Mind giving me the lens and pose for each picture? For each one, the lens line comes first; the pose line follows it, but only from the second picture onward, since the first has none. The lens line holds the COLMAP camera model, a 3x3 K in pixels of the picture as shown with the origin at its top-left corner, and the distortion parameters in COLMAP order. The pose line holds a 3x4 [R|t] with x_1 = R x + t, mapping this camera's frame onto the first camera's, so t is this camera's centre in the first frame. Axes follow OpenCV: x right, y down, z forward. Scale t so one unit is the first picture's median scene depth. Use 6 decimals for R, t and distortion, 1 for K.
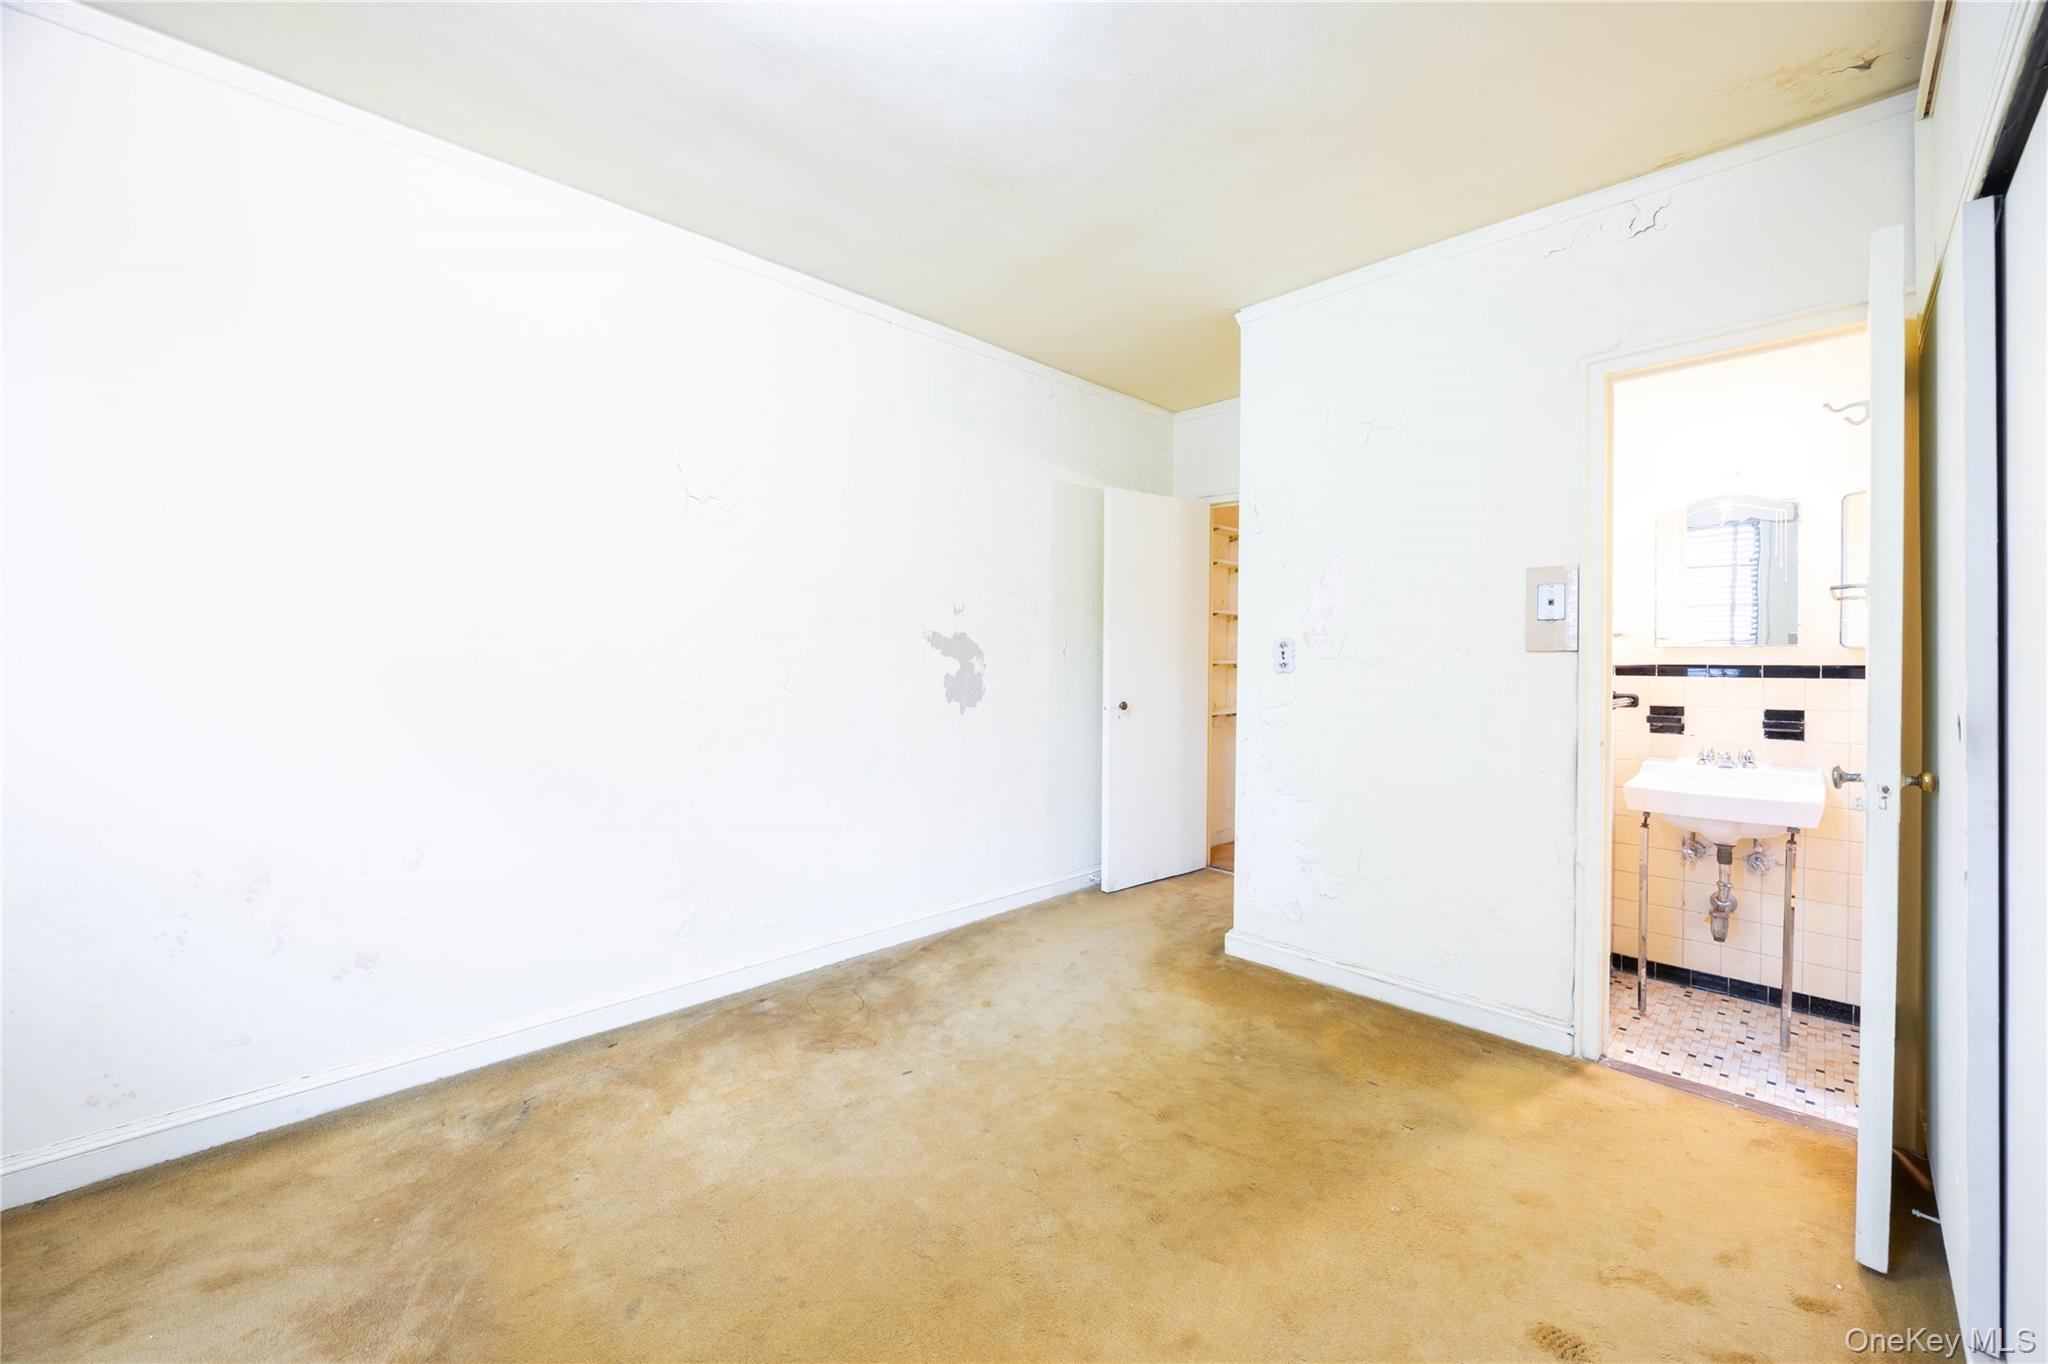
lens RADIAL K [[781.9, 0, 1028.7], [0, 781.9, 661.0], [0, 0, 1]] dist [-0.001298, 0.000140]
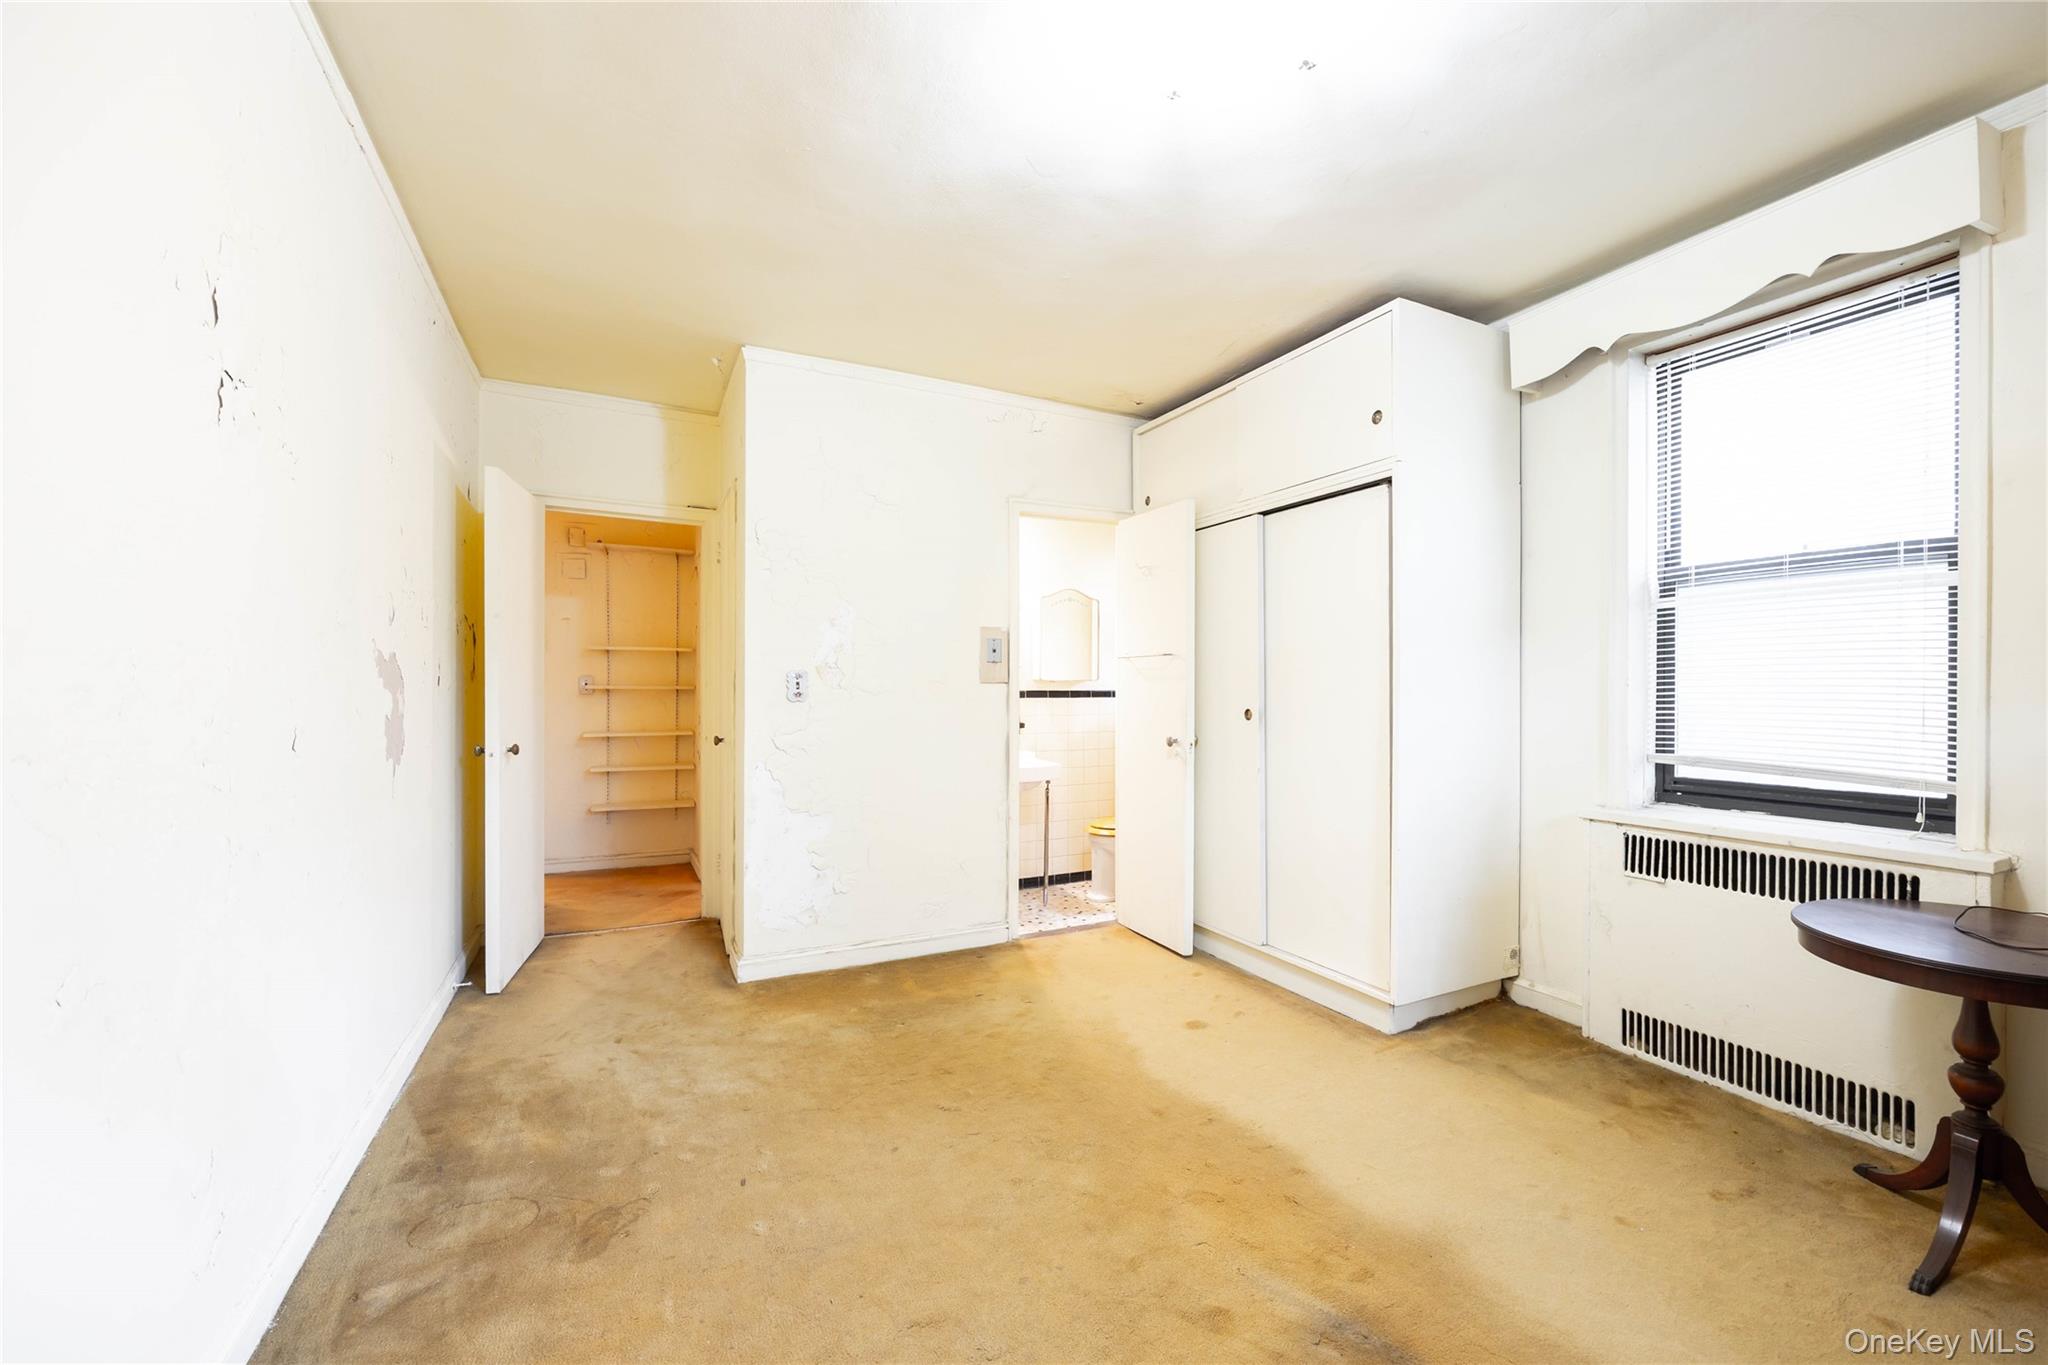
lens RADIAL K [[847.1, 0, 1034.3], [0, 847.1, 692.6], [0, 0, 1]] dist [-0.000008, 0.000192]
pose [[0.328717, -0.012068, 0.944351, -0.780810], [0.005287, 0.999926, 0.010938, -0.010145], [-0.944414, 0.001398, 0.328757, 0.343809]]
